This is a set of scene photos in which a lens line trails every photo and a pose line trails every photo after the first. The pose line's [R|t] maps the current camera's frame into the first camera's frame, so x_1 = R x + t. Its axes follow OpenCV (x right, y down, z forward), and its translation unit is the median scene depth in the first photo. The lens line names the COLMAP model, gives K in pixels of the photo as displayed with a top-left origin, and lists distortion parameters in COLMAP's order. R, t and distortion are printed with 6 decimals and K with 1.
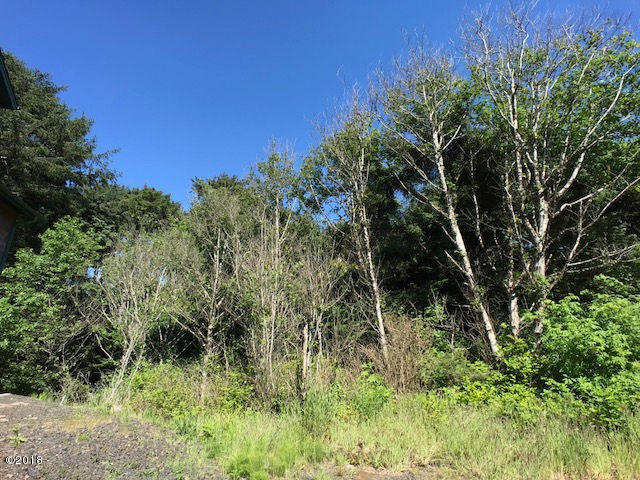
lens RADIAL K [[370.5, 0, 320.0], [0, 370.5, 240.0], [0, 0, 1]] dist [-0.003483, -0.001014]
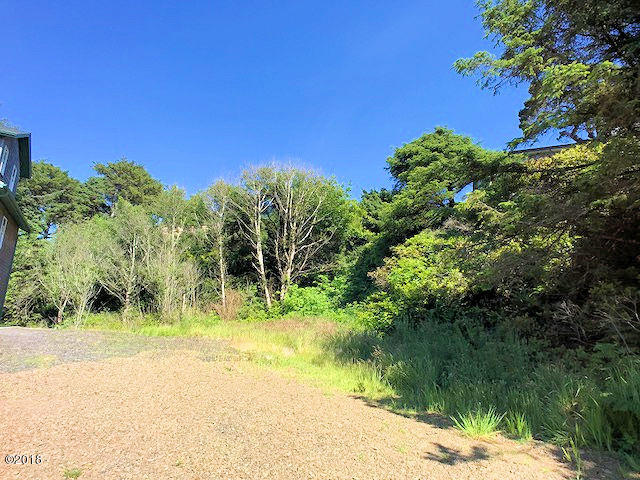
lens RADIAL K [[370.5, 0, 320.0], [0, 370.5, 240.0], [0, 0, 1]] dist [-0.003483, -0.001014]
pose [[0.959717, 0.057209, 0.275082, 0.100185], [-0.082336, 0.993334, 0.080671, -0.320005], [-0.268633, -0.100070, 0.958030, -1.246624]]
